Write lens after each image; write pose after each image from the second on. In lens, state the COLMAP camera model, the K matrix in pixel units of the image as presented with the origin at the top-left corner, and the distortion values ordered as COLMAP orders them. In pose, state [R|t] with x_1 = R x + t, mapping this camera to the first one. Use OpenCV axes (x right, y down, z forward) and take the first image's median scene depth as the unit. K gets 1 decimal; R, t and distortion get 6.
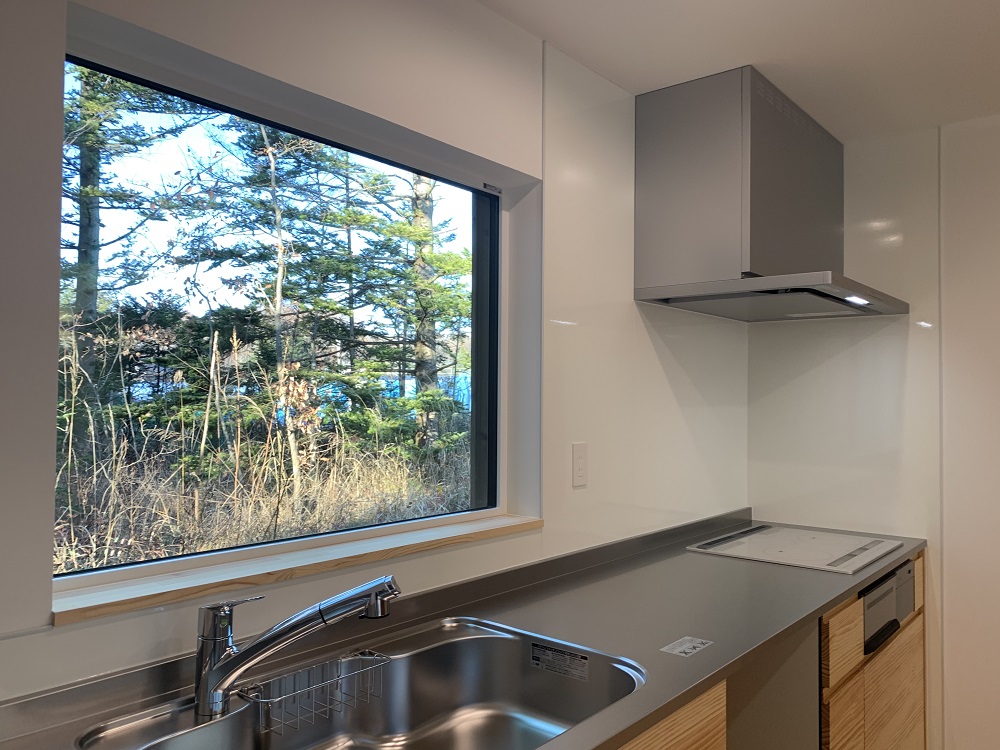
lens RADIAL K [[764.8, 0, 502.5], [0, 764.8, 375.6], [0, 0, 1]] dist [0.045443, -0.007161]
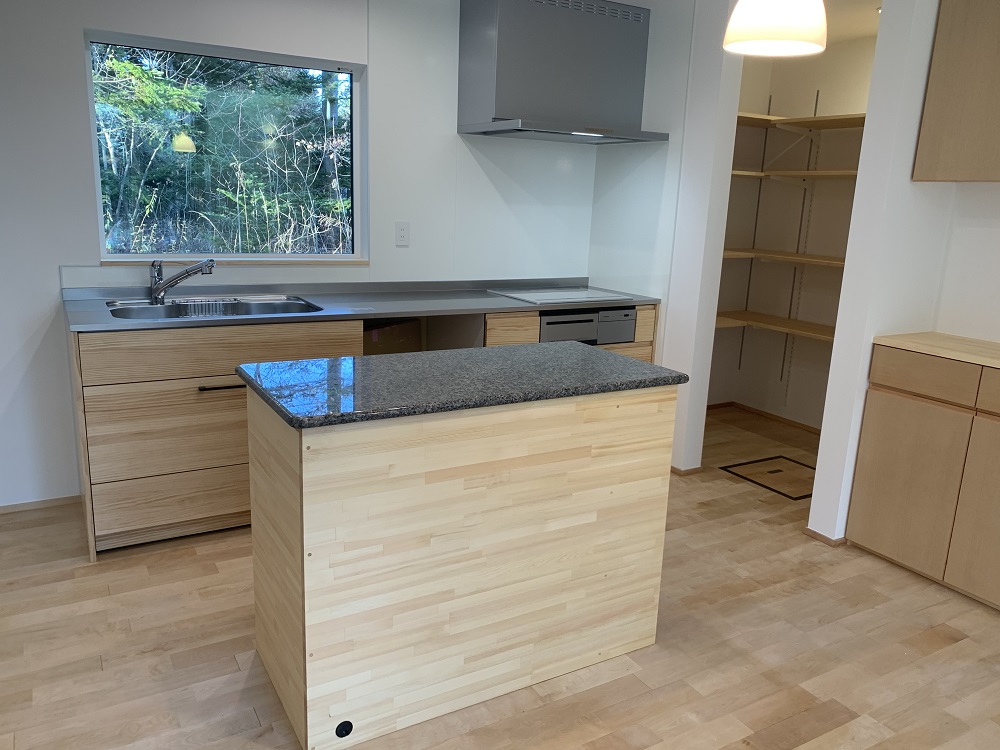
lens RADIAL K [[764.8, 0, 498.0], [0, 764.8, 375.7], [0, 0, 1]] dist [0.045443, -0.007161]
pose [[0.936382, 0.103159, -0.335481, 0.816153], [-0.016929, 0.967994, 0.250401, -0.011274], [0.350574, -0.228792, 0.908159, -0.534051]]
